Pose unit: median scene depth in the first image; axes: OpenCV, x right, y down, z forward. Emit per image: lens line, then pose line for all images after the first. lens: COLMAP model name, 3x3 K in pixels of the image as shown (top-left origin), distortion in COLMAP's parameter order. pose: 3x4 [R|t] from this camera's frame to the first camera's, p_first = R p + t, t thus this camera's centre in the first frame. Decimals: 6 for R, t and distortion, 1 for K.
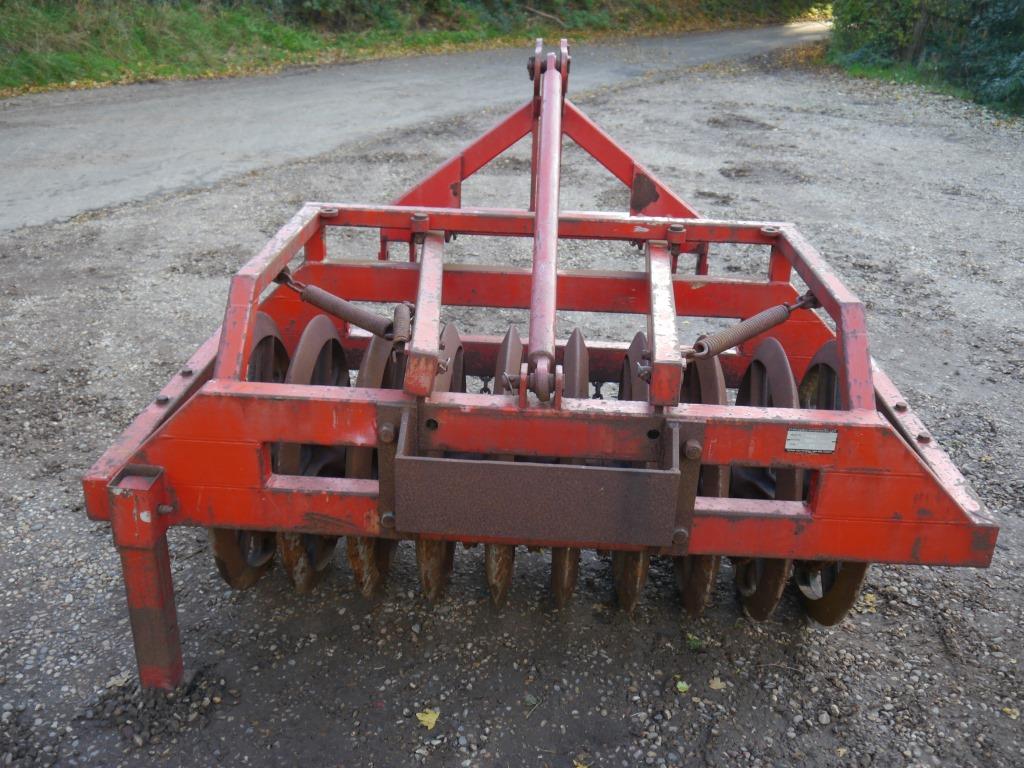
lens RADIAL K [[991.9, 0, 511.2], [0, 991.9, 377.9], [0, 0, 1]] dist [-0.016963, 0.009811]
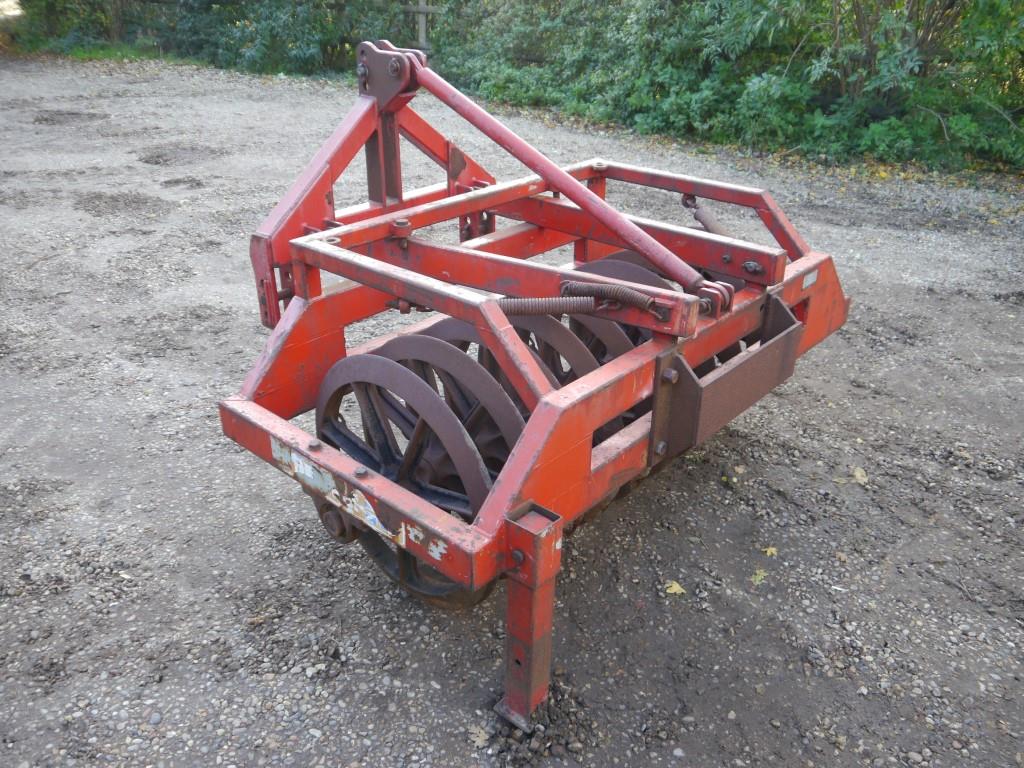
lens RADIAL K [[844.8, 0, 515.8], [0, 844.8, 386.6], [0, 0, 1]] dist [-0.039004, 0.019130]
pose [[0.629585, -0.384556, 0.675085, -0.163090], [0.322140, 0.919909, 0.223590, -0.039381], [-0.707000, 0.076703, 0.703042, 0.072999]]
